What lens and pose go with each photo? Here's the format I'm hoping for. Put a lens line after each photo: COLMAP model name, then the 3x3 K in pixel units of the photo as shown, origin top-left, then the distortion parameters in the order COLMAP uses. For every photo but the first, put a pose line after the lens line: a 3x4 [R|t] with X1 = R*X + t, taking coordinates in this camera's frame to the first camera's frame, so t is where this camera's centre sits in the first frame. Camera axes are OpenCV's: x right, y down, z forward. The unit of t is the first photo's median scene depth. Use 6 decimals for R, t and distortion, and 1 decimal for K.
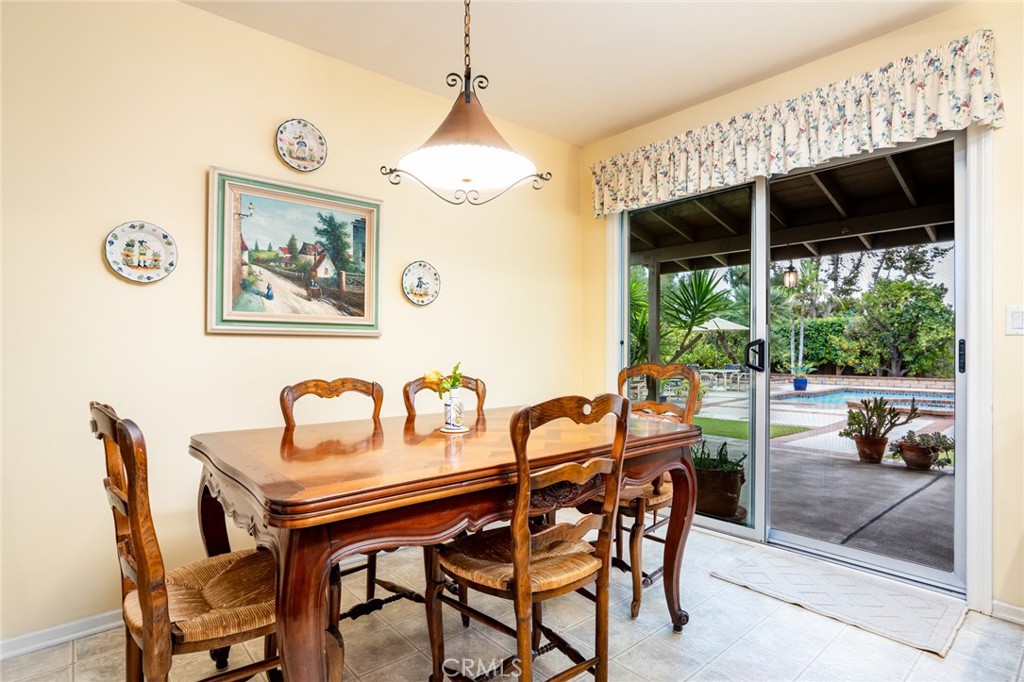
lens RADIAL K [[524.9, 0, 516.8], [0, 524.9, 346.1], [0, 0, 1]] dist [-0.013424, 0.001203]
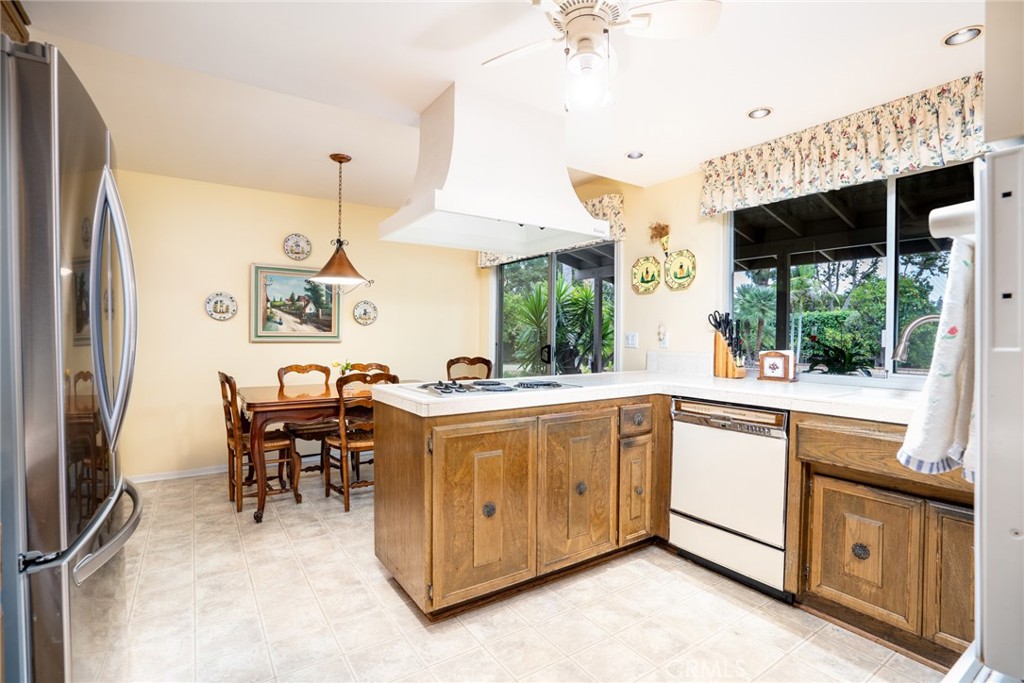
lens RADIAL K [[477.5, 0, 513.5], [0, 477.5, 342.1], [0, 0, 1]] dist [-0.032575, 0.006105]
pose [[0.992604, 0.007831, -0.121141, 0.627766], [-0.005539, 0.999799, 0.019249, -0.060870], [0.121267, -0.018436, 0.992449, -0.697872]]
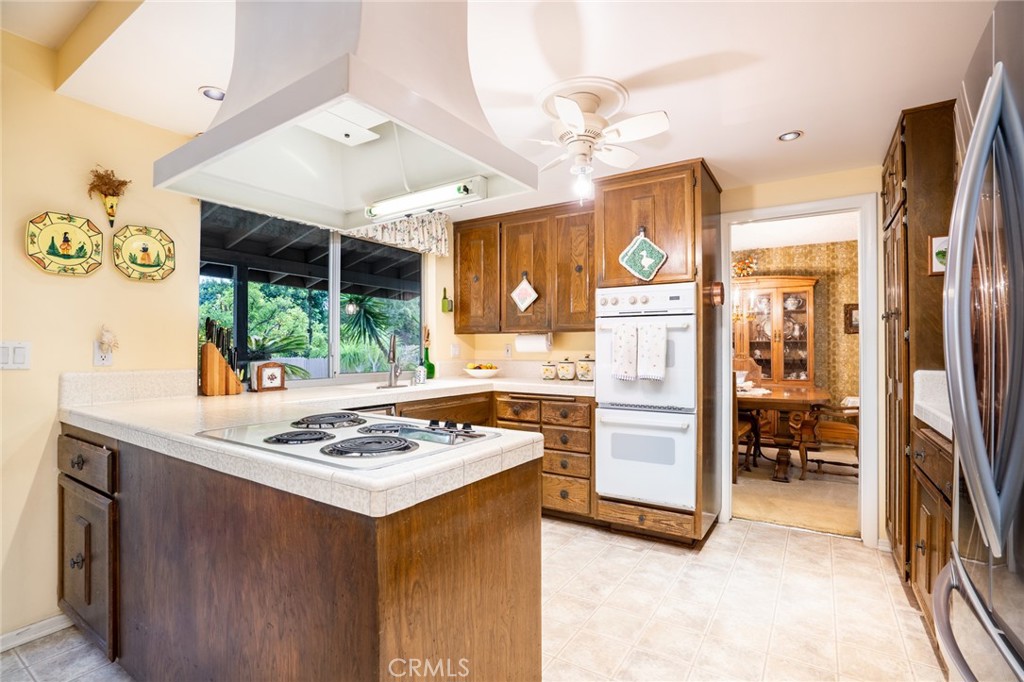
lens RADIAL K [[477.5, 0, 510.5], [0, 477.5, 345.3], [0, 0, 1]] dist [-0.032575, 0.006105]
pose [[-0.260487, 0.008198, 0.965443, -0.161591], [-0.004809, 0.999941, -0.009788, -0.053545], [-0.965465, -0.007193, -0.260432, 0.235683]]
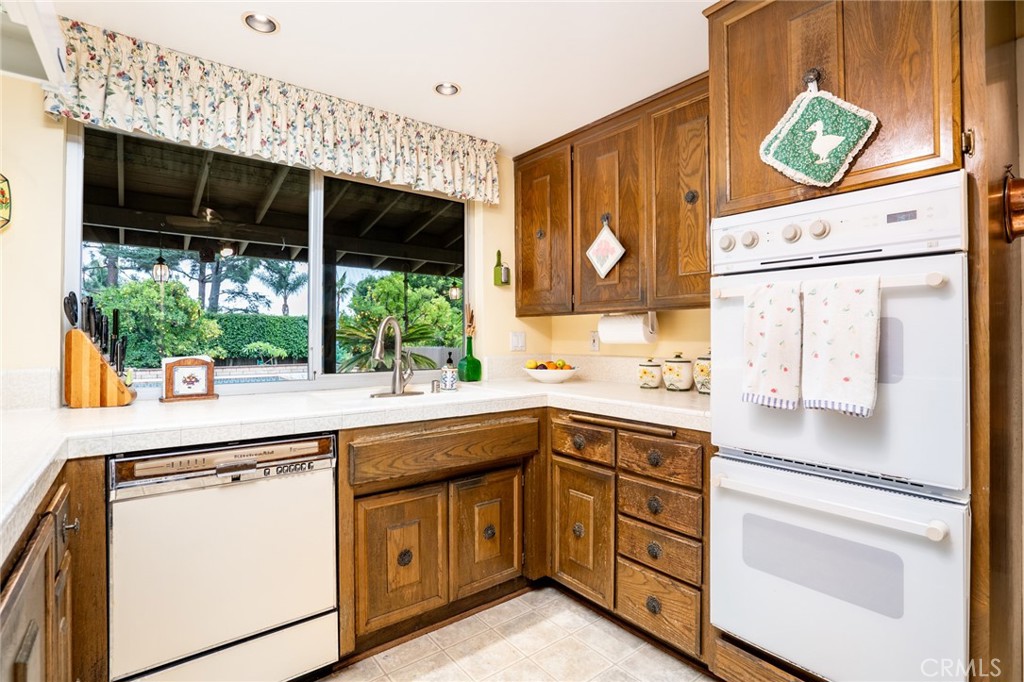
lens RADIAL K [[477.5, 0, 514.8], [0, 477.5, 334.3], [0, 0, 1]] dist [-0.032575, 0.006105]
pose [[0.060511, 0.008286, 0.998133, 0.356679], [-0.006139, 0.999950, -0.007929, -0.057176], [-0.998149, -0.005648, 0.060559, -0.090344]]
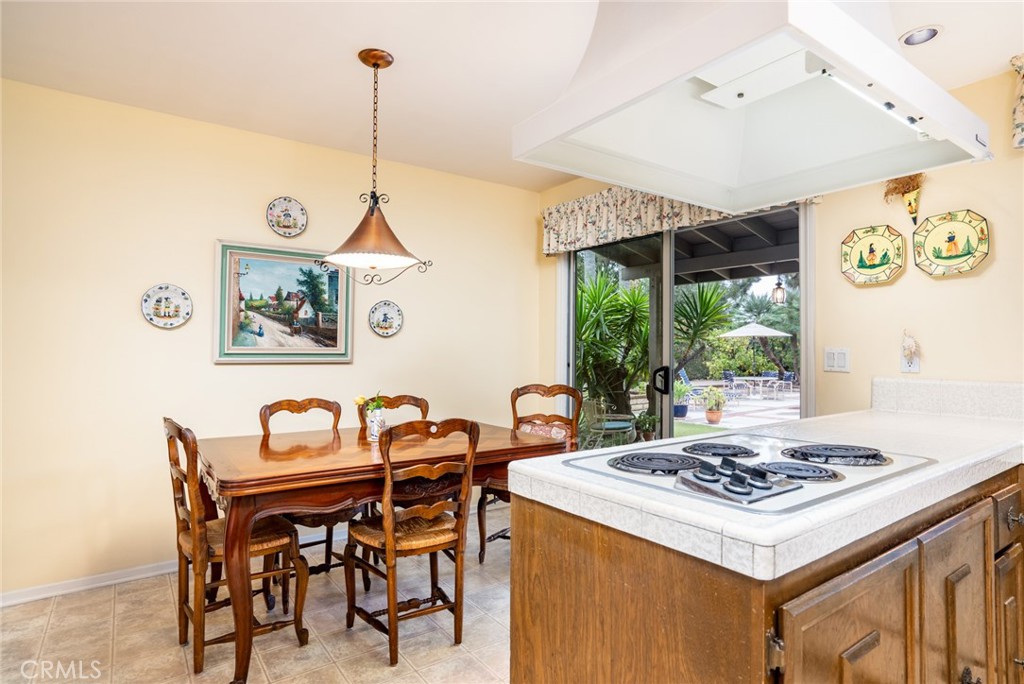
lens RADIAL K [[546.1, 0, 512.8], [0, 546.1, 341.1], [0, 0, 1]] dist [-0.010795, 0.005133]
pose [[0.995661, 0.002798, -0.093012, 0.274960], [-0.003899, 0.999924, -0.011663, -0.062344], [0.092972, 0.011975, 0.995597, -0.293206]]
